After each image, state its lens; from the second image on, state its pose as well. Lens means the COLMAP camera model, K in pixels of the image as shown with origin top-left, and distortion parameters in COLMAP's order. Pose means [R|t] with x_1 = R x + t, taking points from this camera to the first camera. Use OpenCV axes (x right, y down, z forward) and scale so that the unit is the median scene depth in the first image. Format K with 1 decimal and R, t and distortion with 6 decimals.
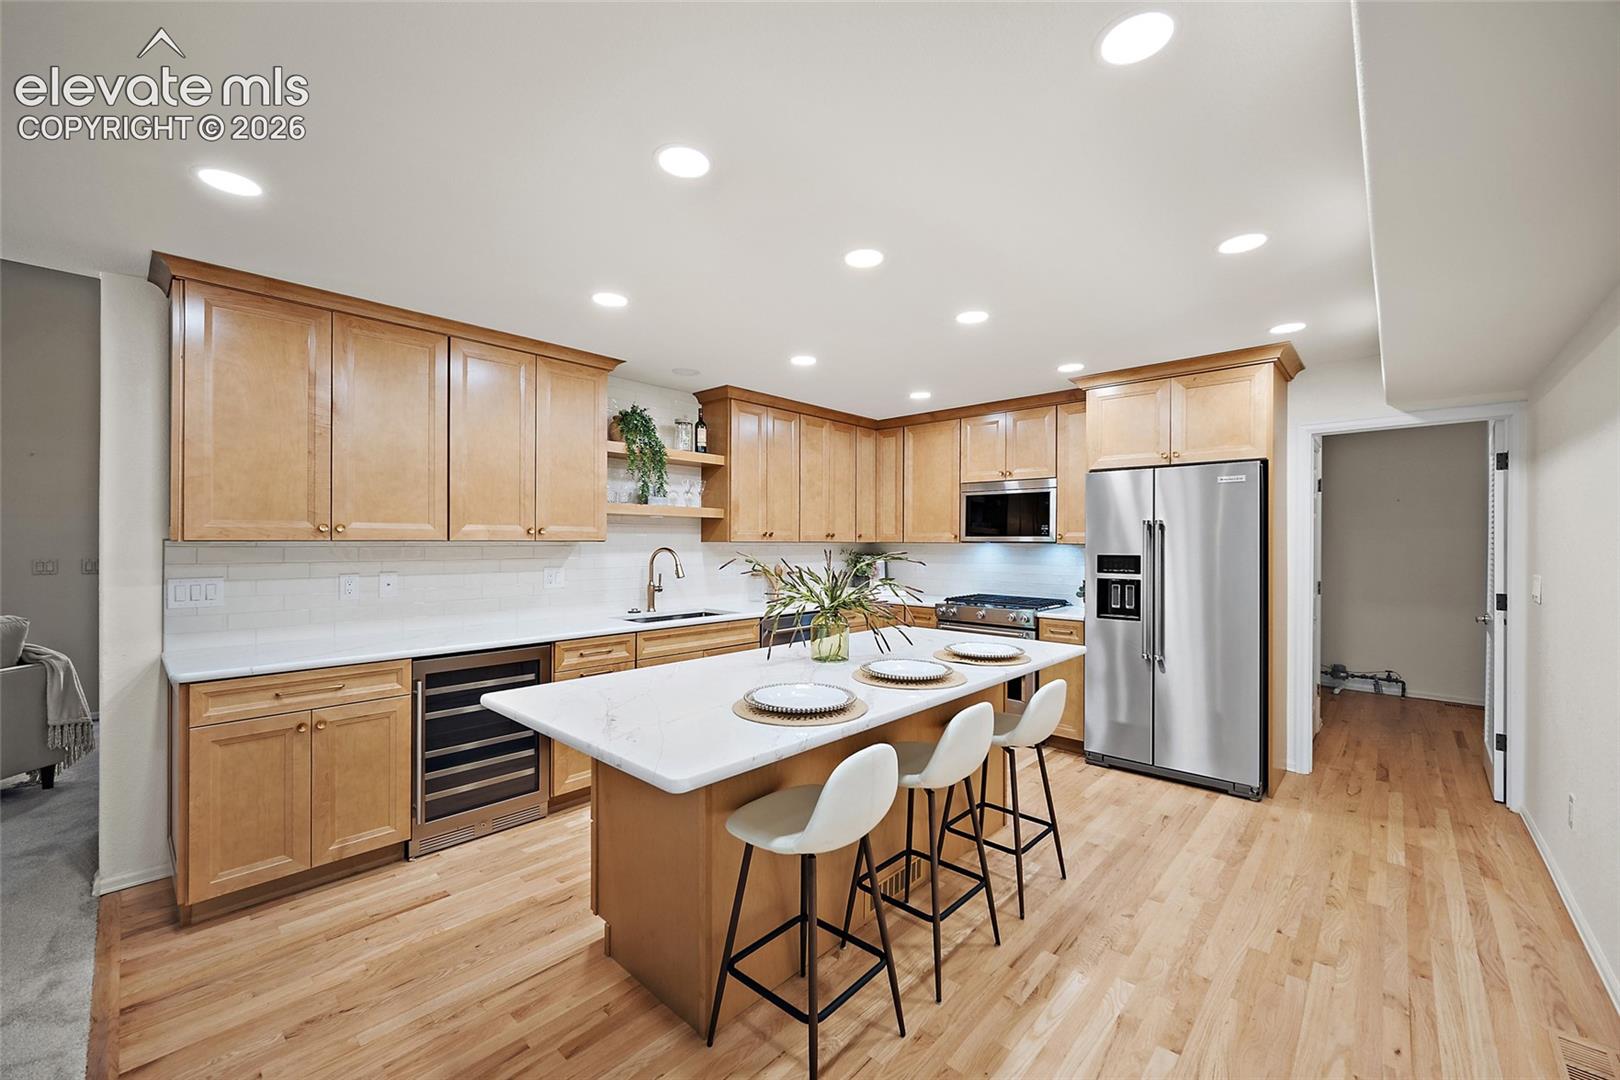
lens RADIAL K [[637.5, 0, 810.0], [0, 637.5, 540.0], [0, 0, 1]] dist [-0.000271, -0.000013]
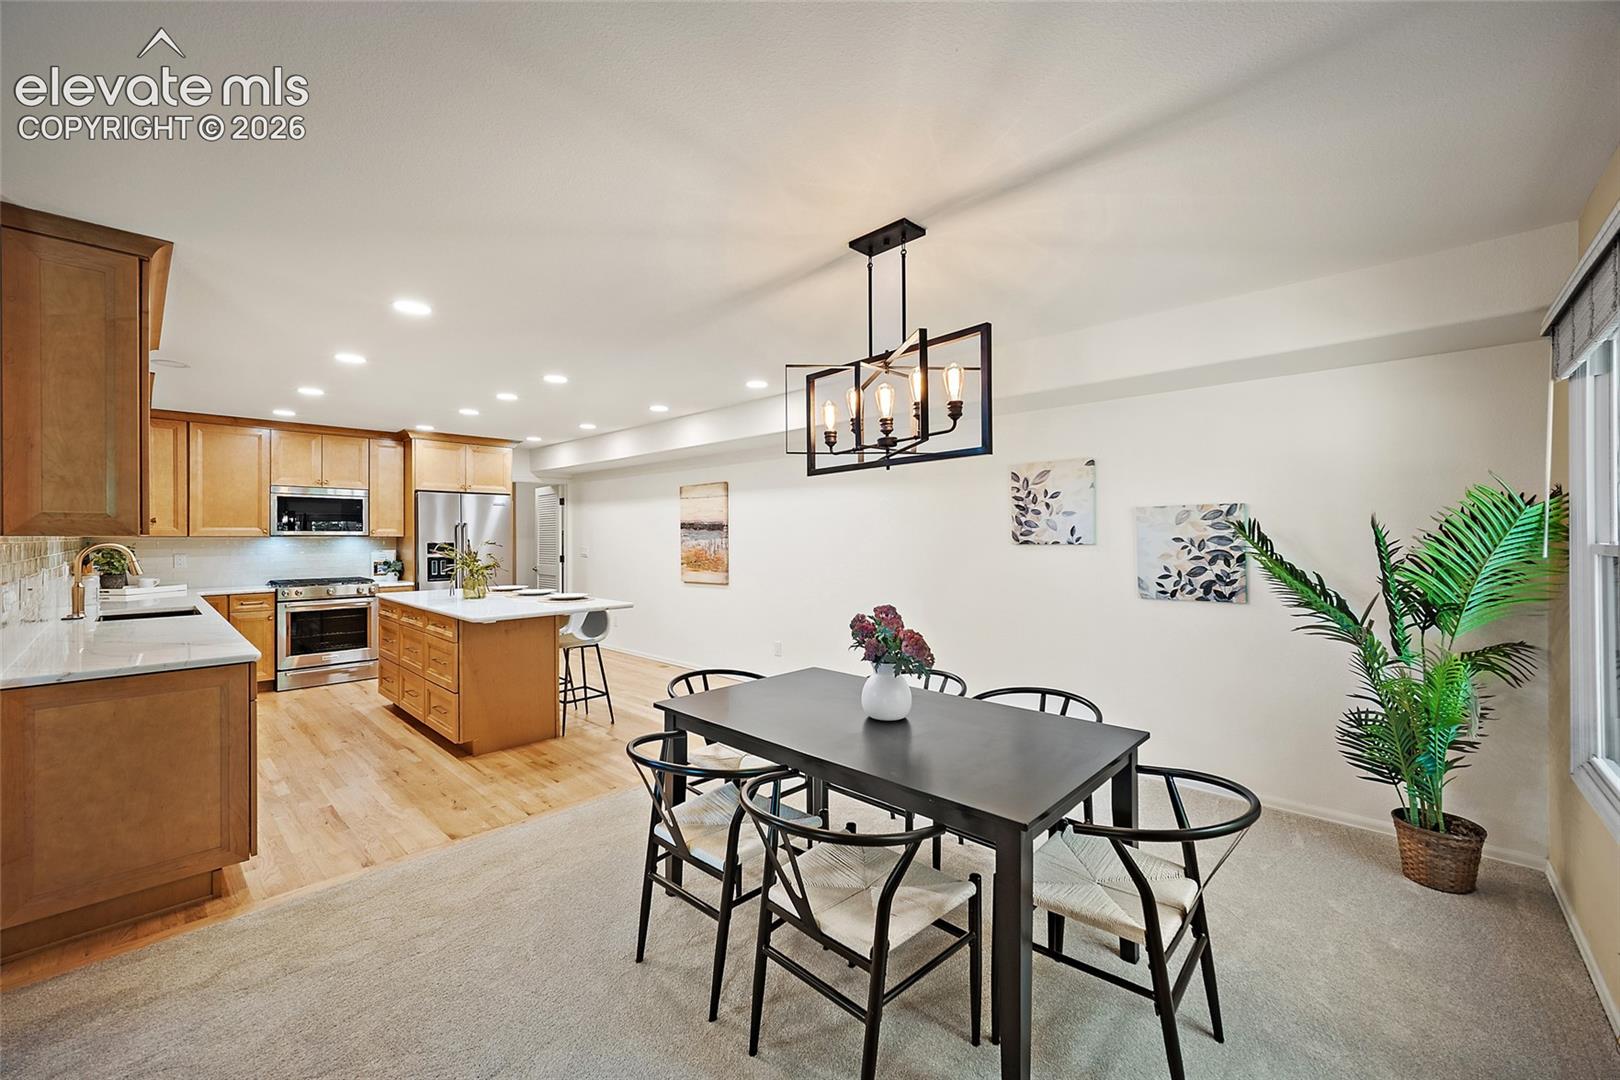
lens RADIAL K [[637.1, 0, 836.5], [0, 637.1, 535.3], [0, 0, 1]] dist [0.000482, 0.000022]
pose [[-0.014745, -0.005476, 0.999876, -1.237210], [-0.004930, 0.999973, 0.005404, -0.010916], [-0.999879, -0.004850, -0.014772, -0.019061]]
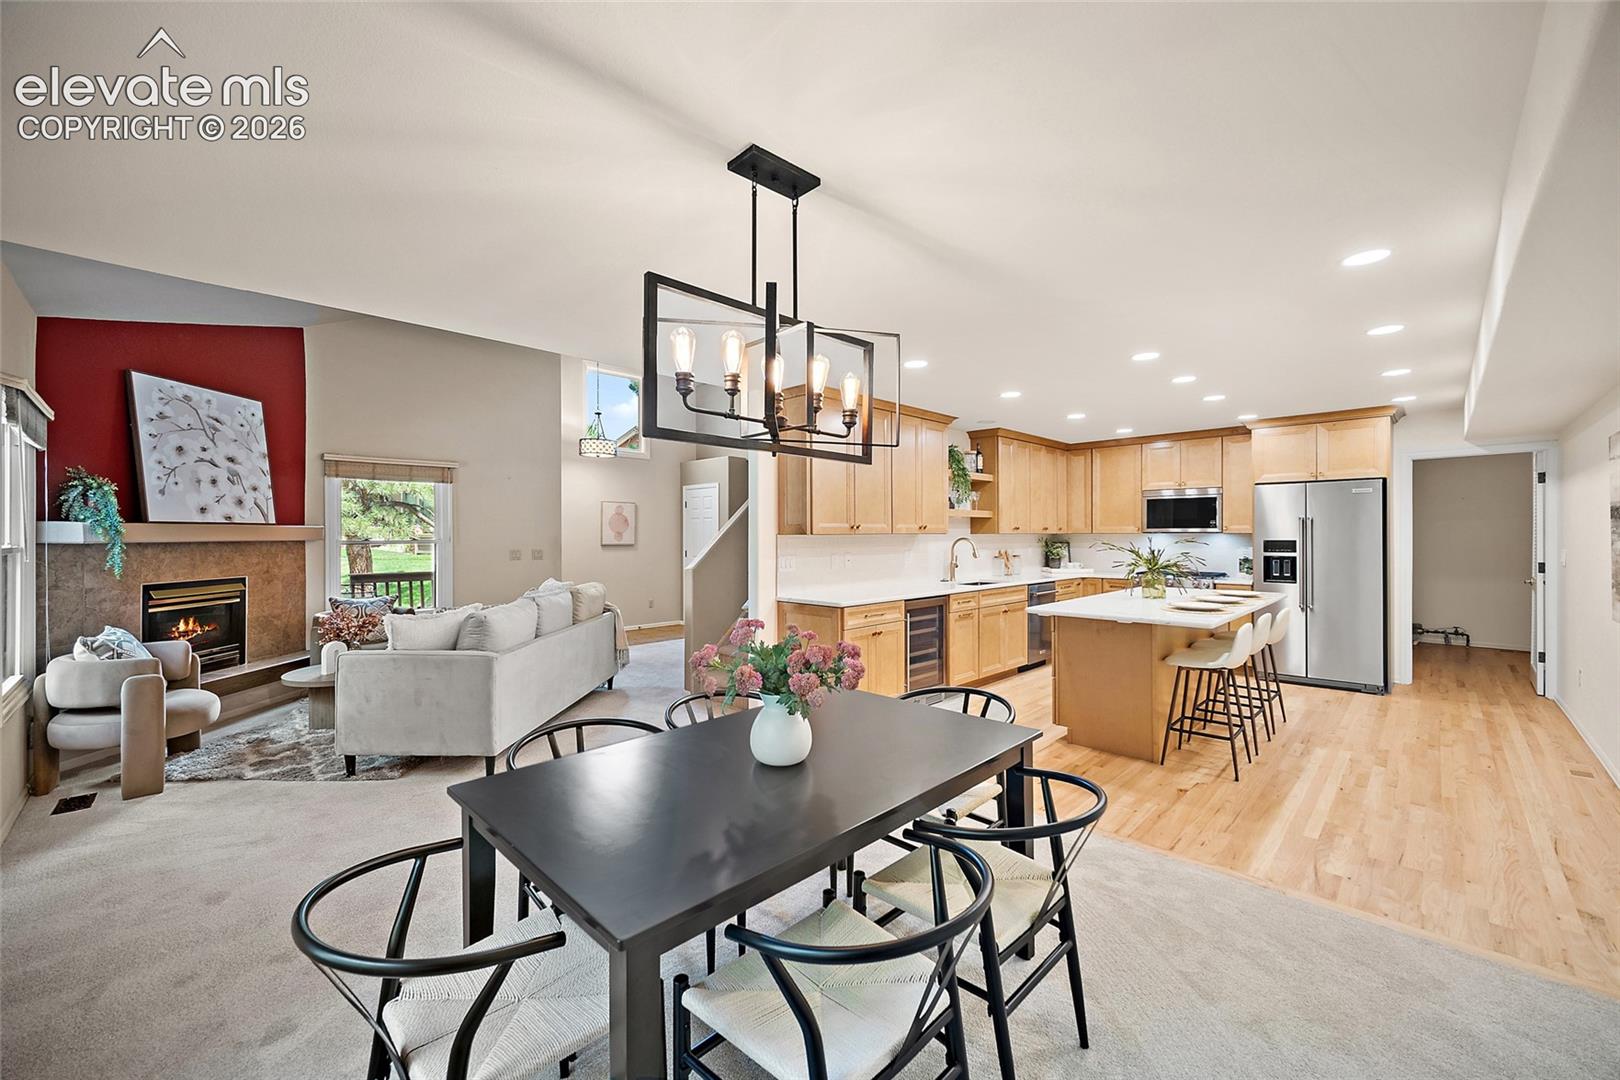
lens RADIAL K [[634.4, 0, 819.6], [0, 634.4, 535.6], [0, 0, 1]] dist [0.000625, 0.000157]
pose [[0.999585, -0.007559, -0.027807, -0.573654], [0.007671, 0.999963, 0.003912, -0.001590], [0.027777, -0.004124, 0.999606, -0.542176]]
